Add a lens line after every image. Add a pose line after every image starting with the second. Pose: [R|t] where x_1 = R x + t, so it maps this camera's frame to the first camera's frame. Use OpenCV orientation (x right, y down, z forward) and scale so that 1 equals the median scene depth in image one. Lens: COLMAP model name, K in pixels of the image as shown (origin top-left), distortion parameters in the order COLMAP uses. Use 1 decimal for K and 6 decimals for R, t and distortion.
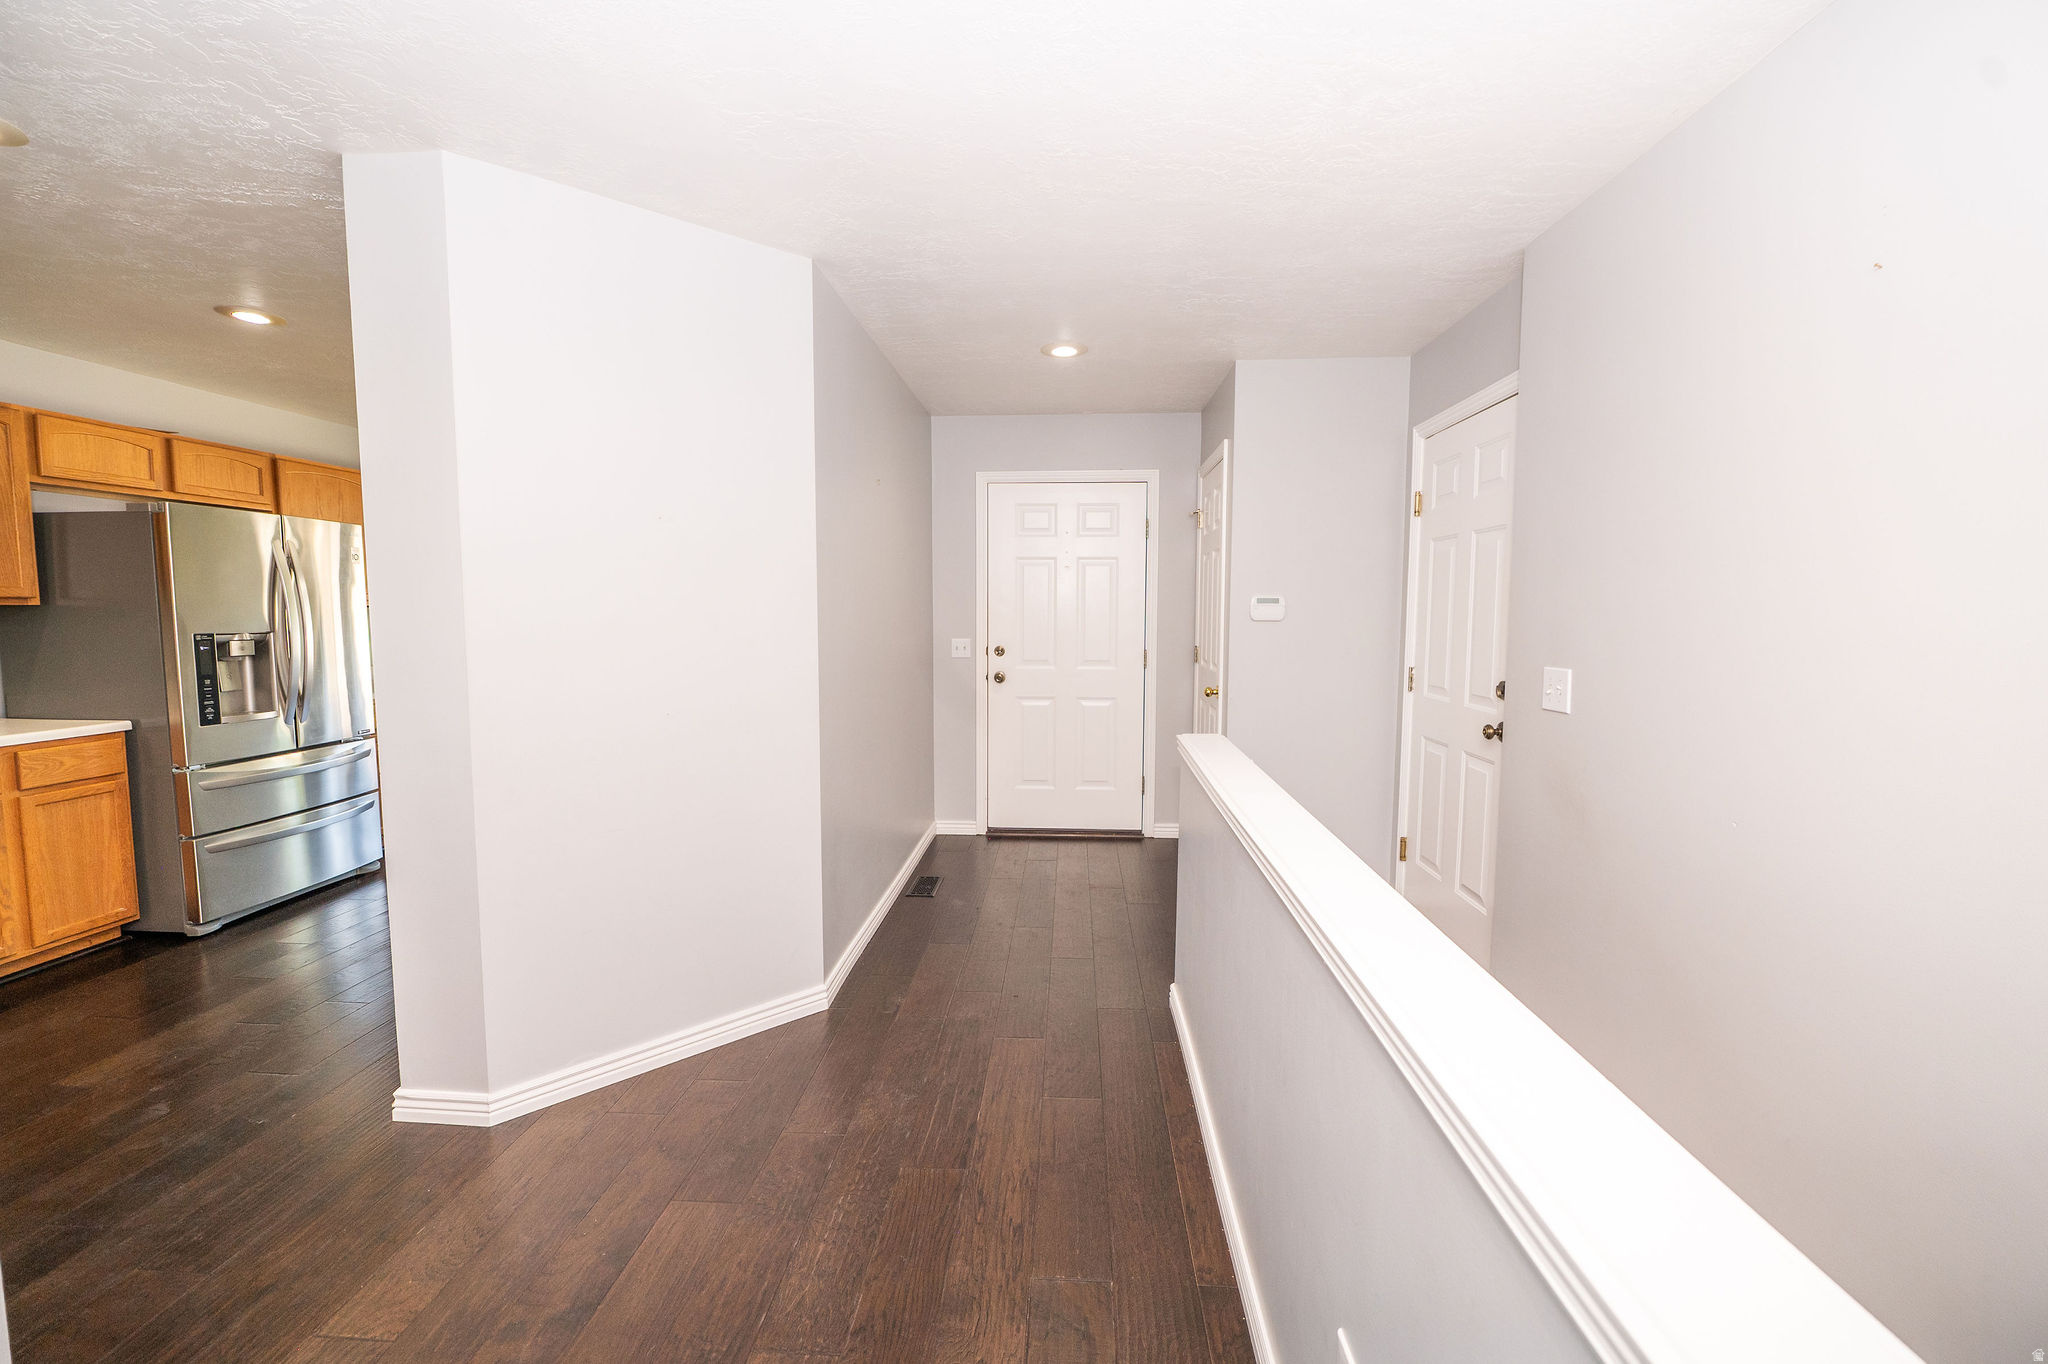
lens RADIAL K [[818.9, 0, 1037.6], [0, 818.9, 663.1], [0, 0, 1]] dist [-0.003122, -0.000768]
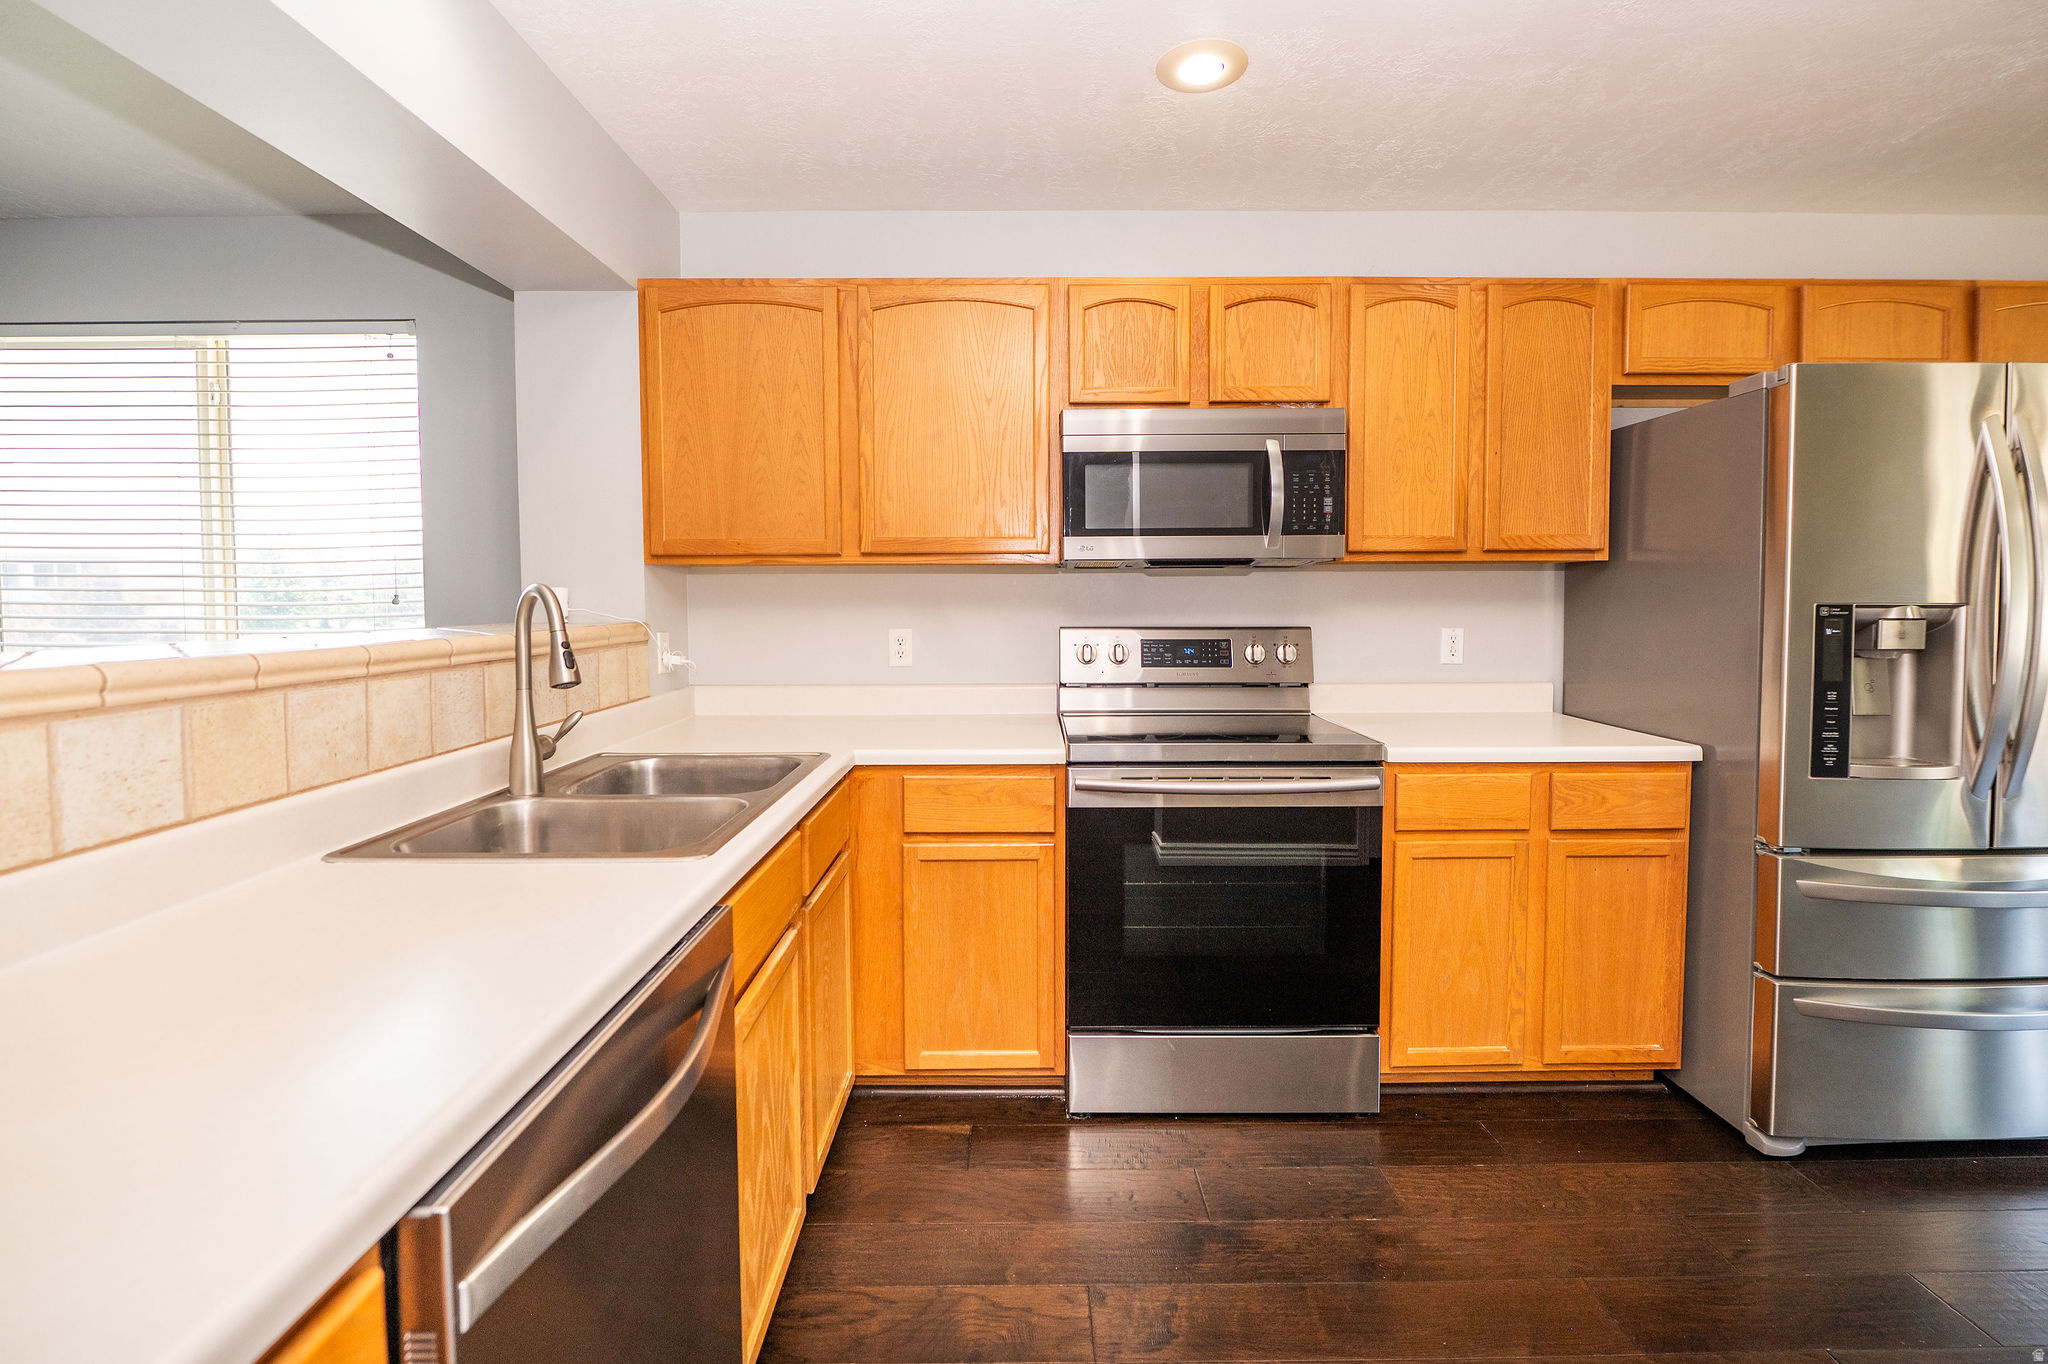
lens RADIAL K [[825.8, 0, 1041.6], [0, 825.8, 625.9], [0, 0, 1]] dist [-0.009262, -0.000349]
pose [[0.053235, 0.042593, -0.997673, -0.517809], [-0.068999, 0.996859, 0.038876, -0.007284], [0.996195, 0.066769, 0.056007, 0.456284]]
